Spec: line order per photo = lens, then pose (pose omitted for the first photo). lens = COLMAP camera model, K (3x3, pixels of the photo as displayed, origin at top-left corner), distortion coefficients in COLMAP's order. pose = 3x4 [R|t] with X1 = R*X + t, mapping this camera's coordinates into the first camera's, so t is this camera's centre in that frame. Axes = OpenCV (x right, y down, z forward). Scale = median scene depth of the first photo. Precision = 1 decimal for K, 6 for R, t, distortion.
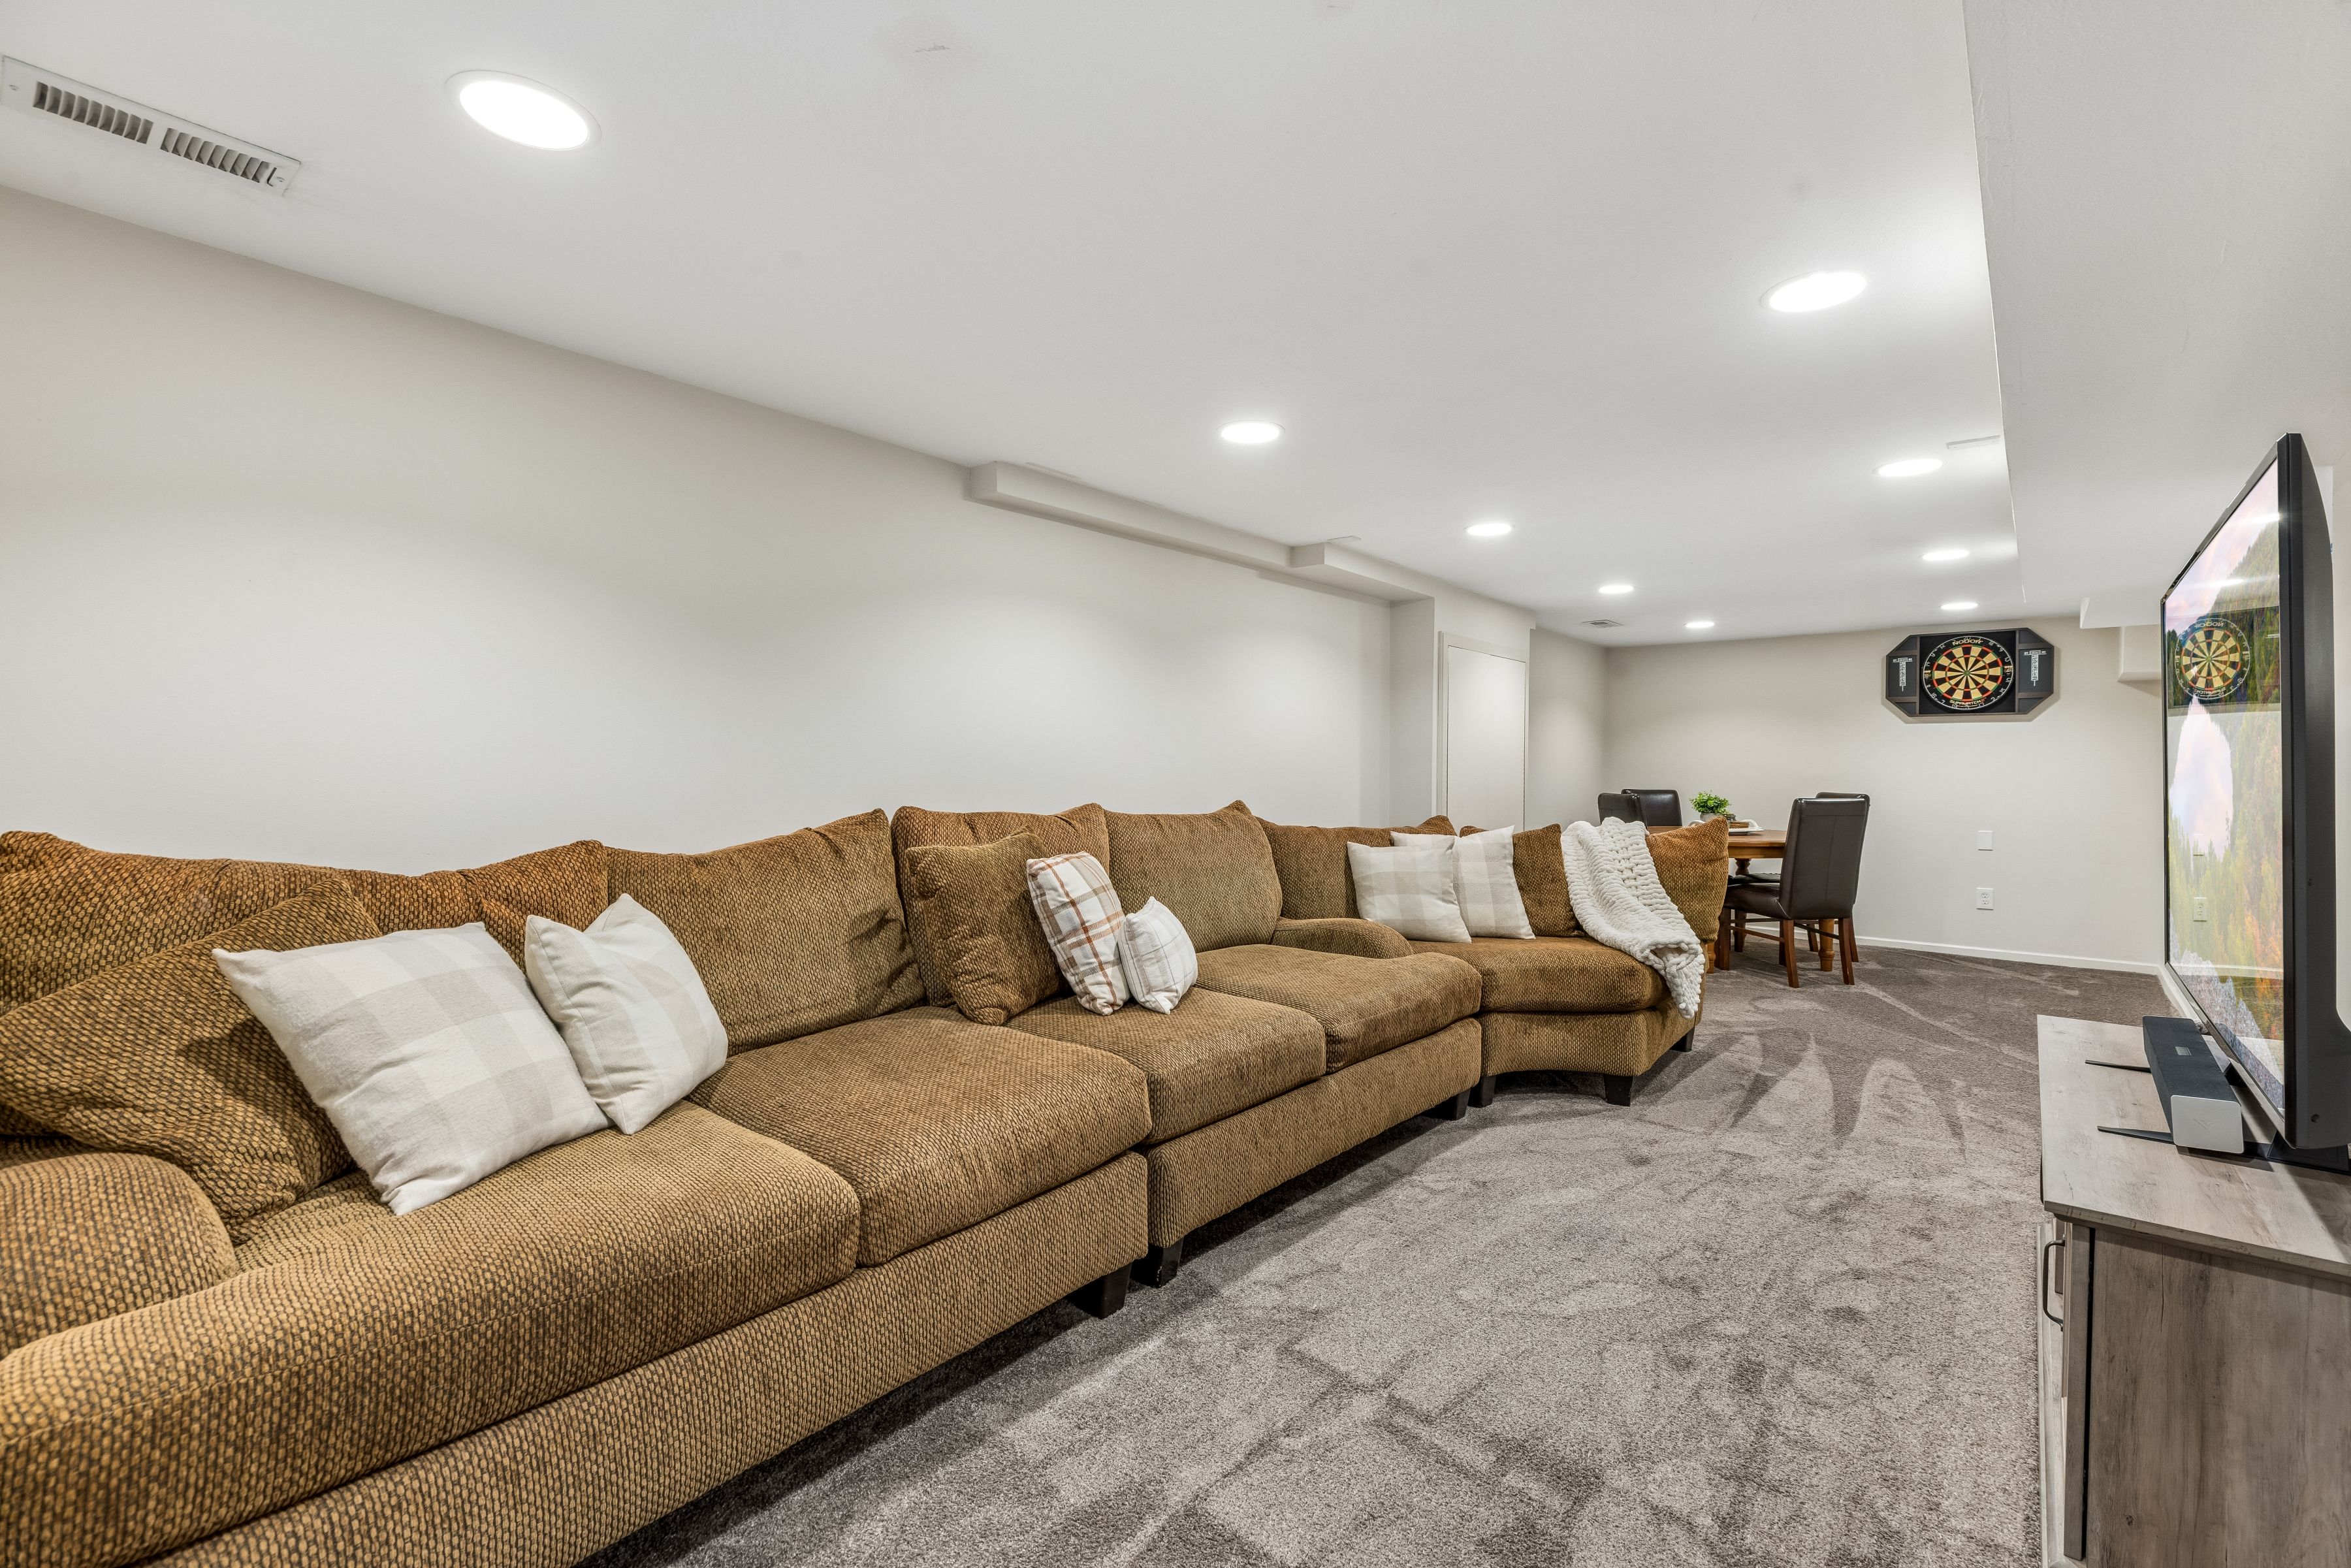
lens RADIAL K [[1053.0, 0, 1184.4], [0, 1053.0, 779.9], [0, 0, 1]] dist [-0.000451, 0.000254]
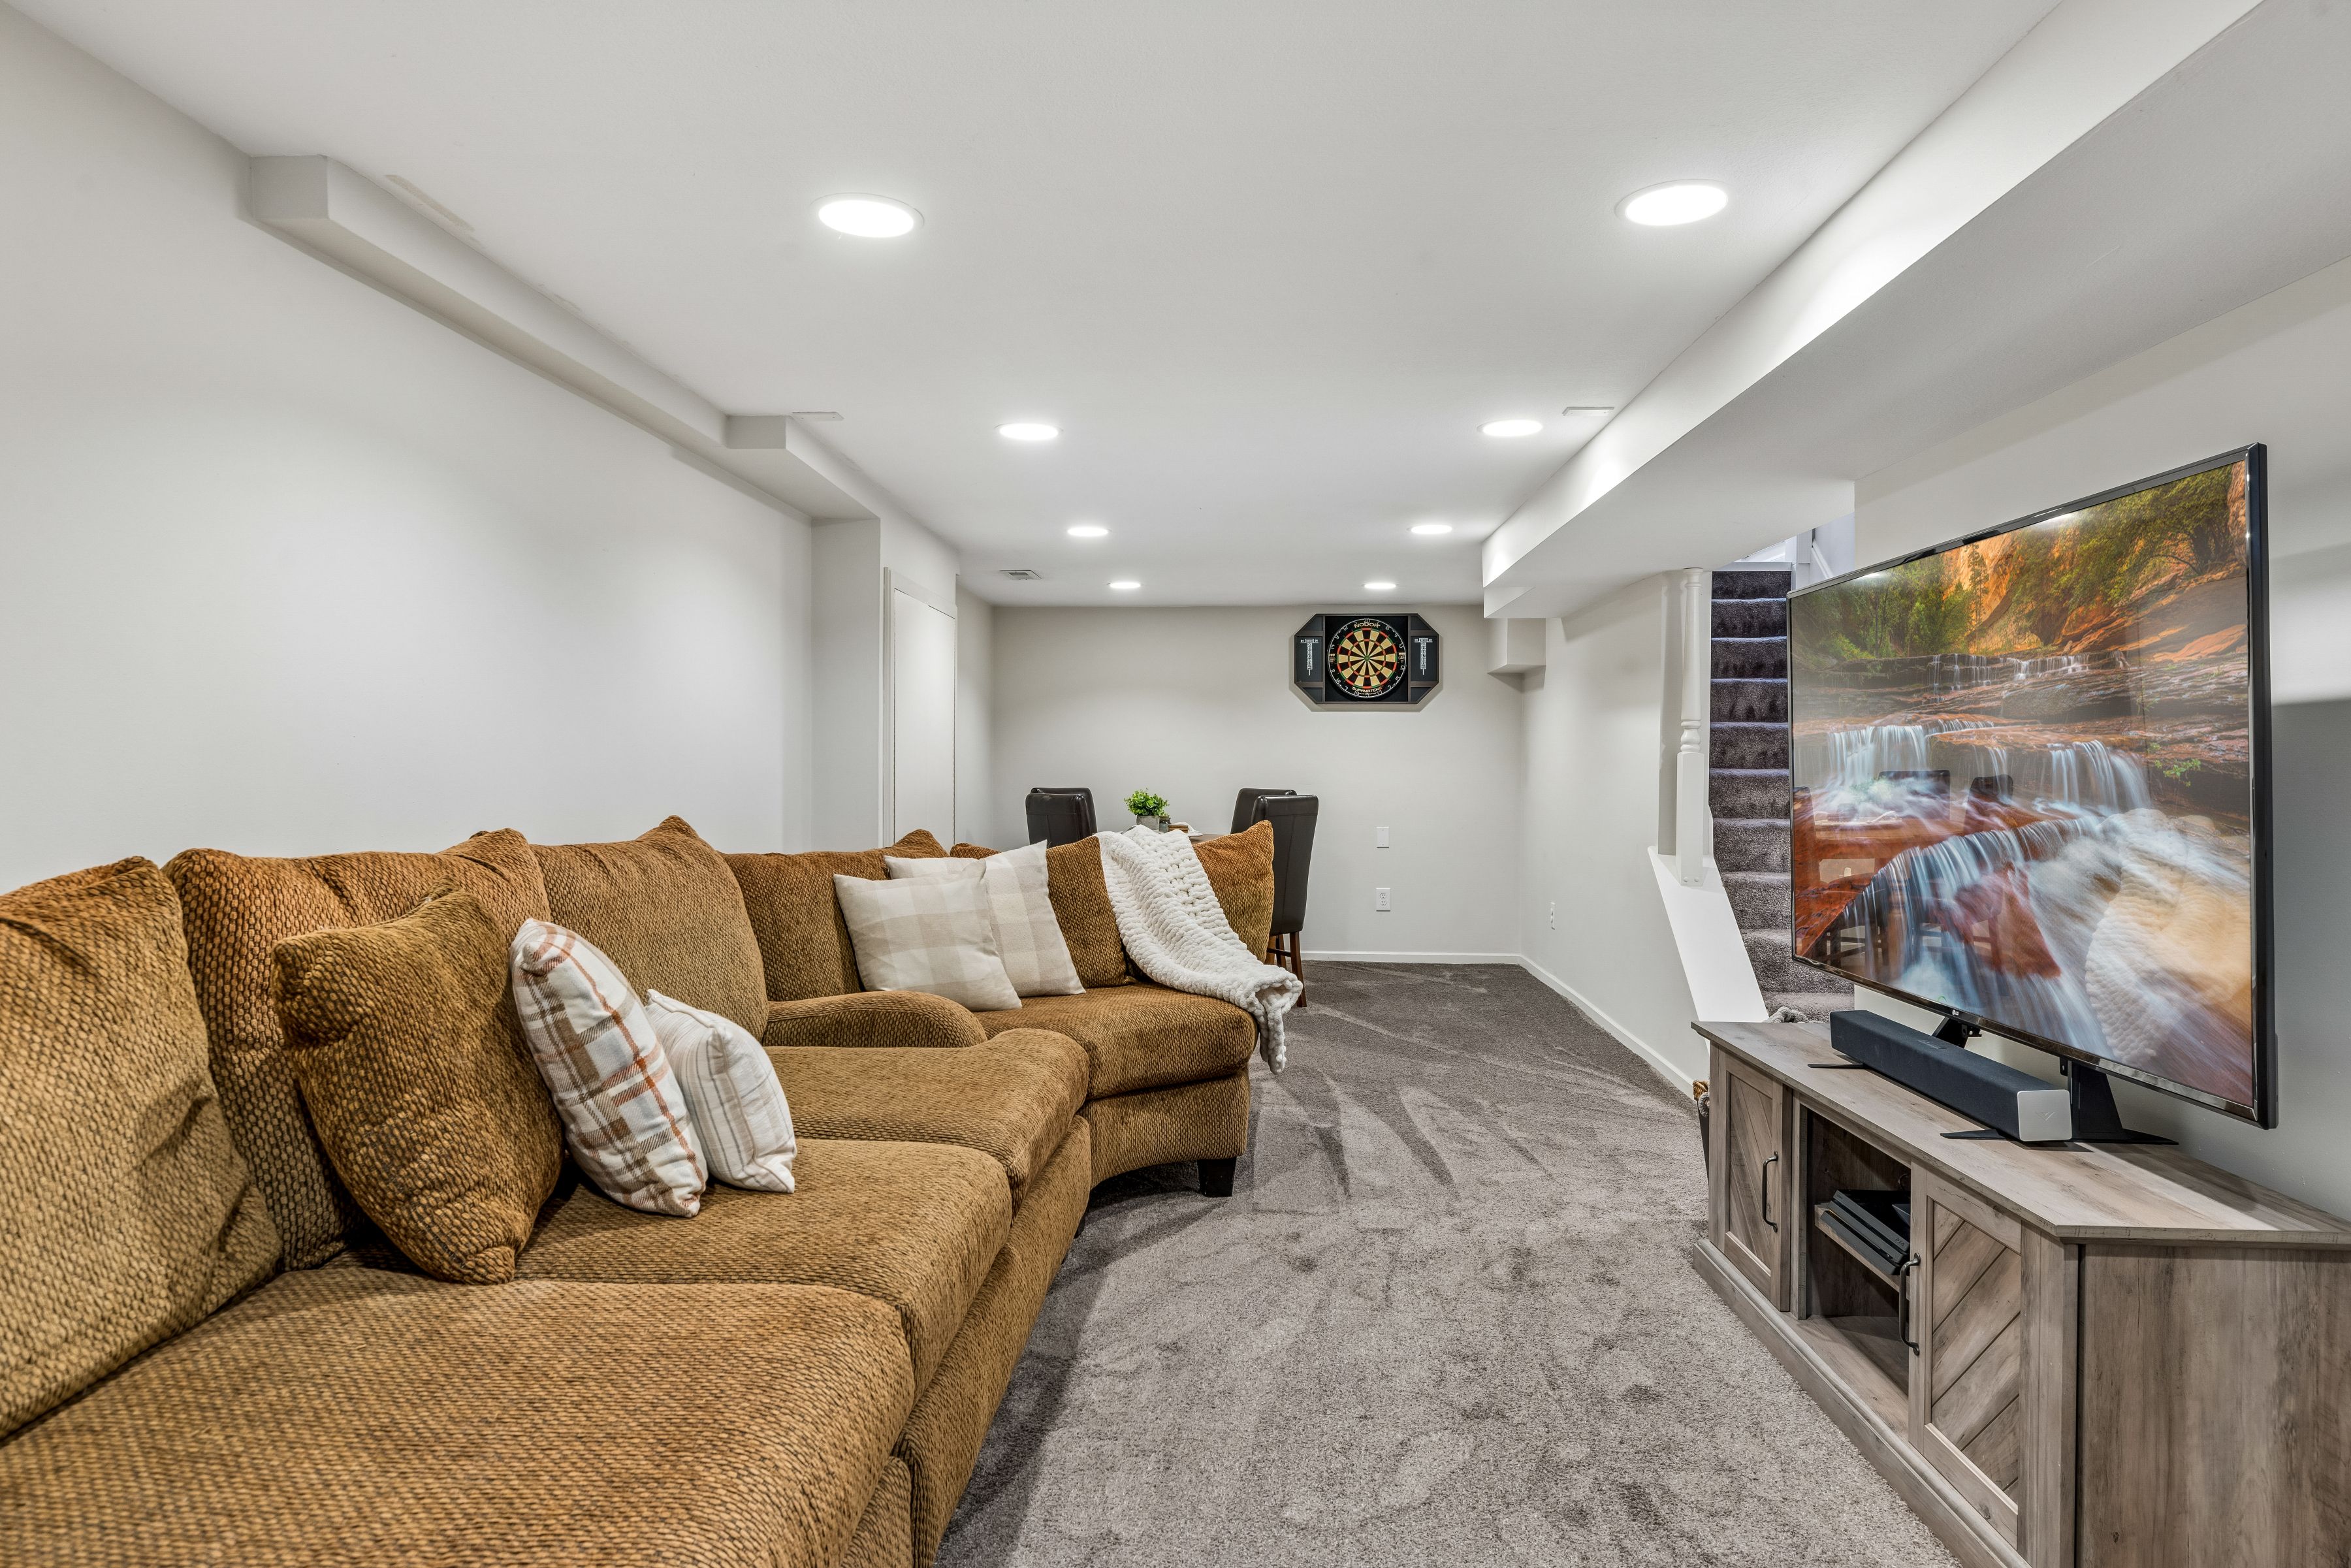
lens RADIAL K [[1397.9, 0, 1200.9], [0, 1397.9, 770.8], [0, 0, 1]] dist [0.002346, 0.001864]
pose [[0.797818, -0.005893, 0.602869, -0.223407], [0.007738, 0.999970, -0.000465, -0.004770], [-0.602849, 0.005036, 0.797840, 0.189804]]
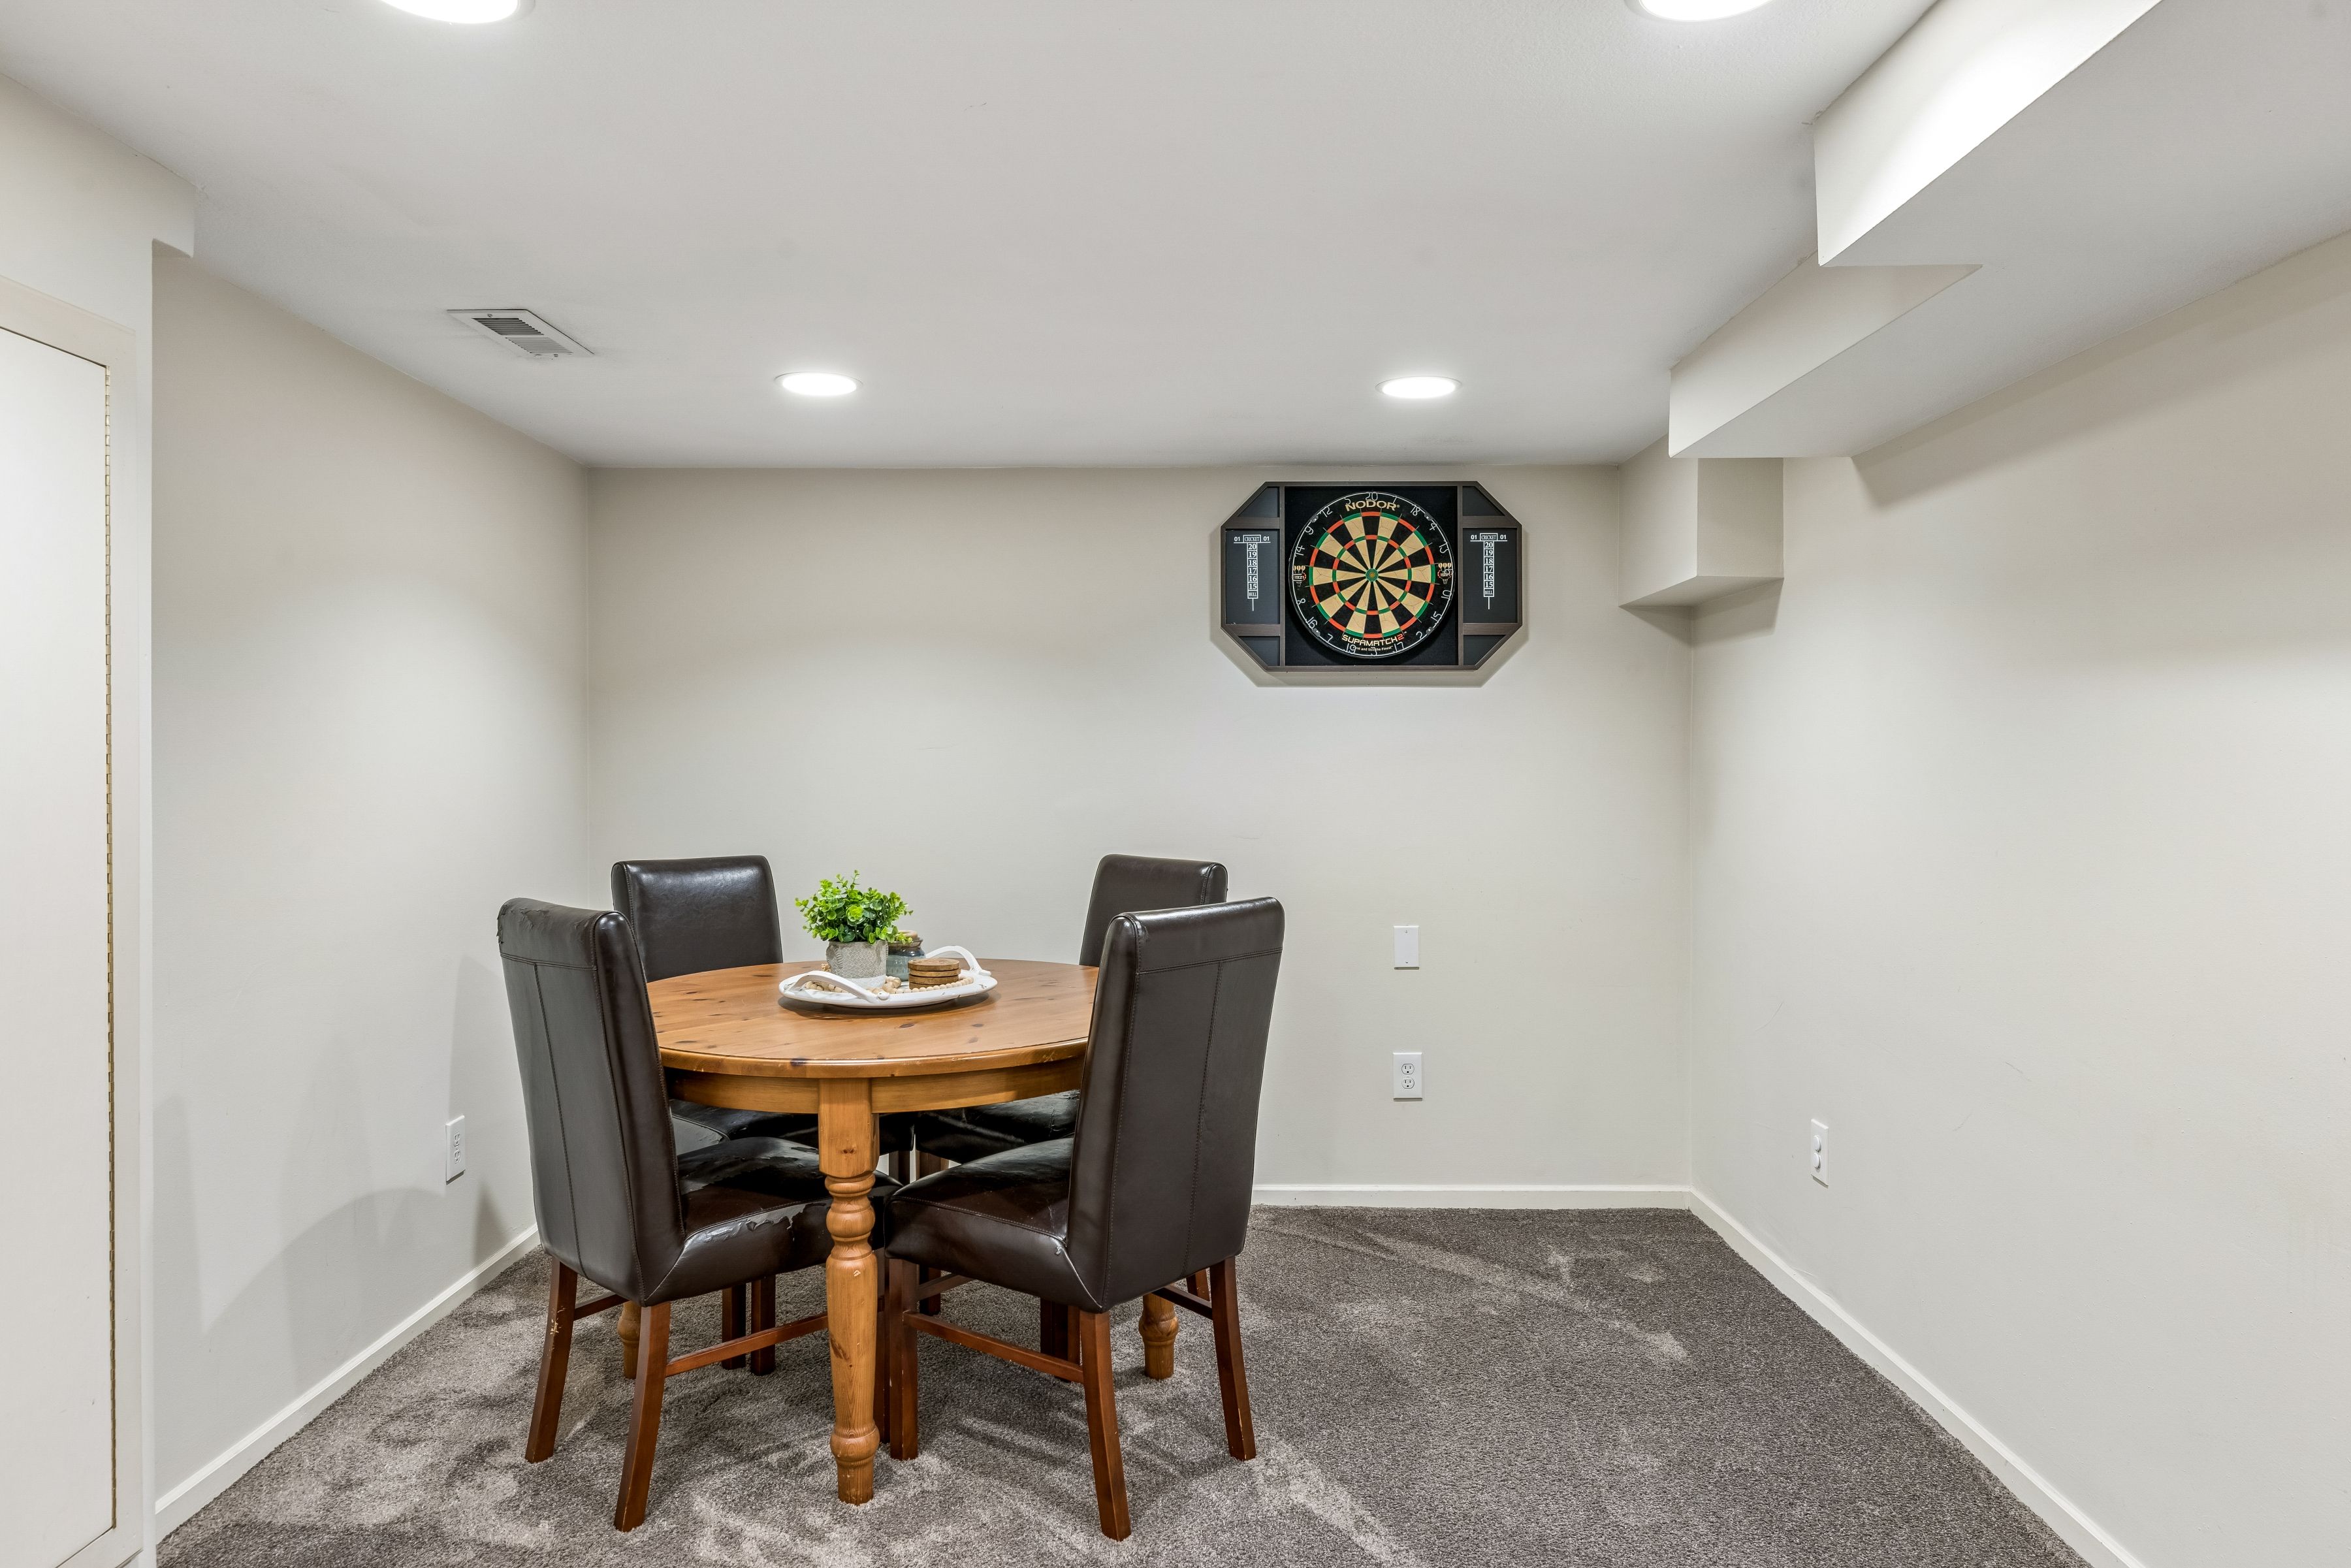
lens RADIAL K [[1539.8, 0, 1178.2], [0, 1539.8, 774.6], [0, 0, 1]] dist [-0.004508, 0.000079]
pose [[0.776750, -0.012490, 0.629685, 0.496581], [0.013606, 0.999903, 0.003051, -0.037051], [-0.629662, 0.006198, 0.776845, 1.013134]]
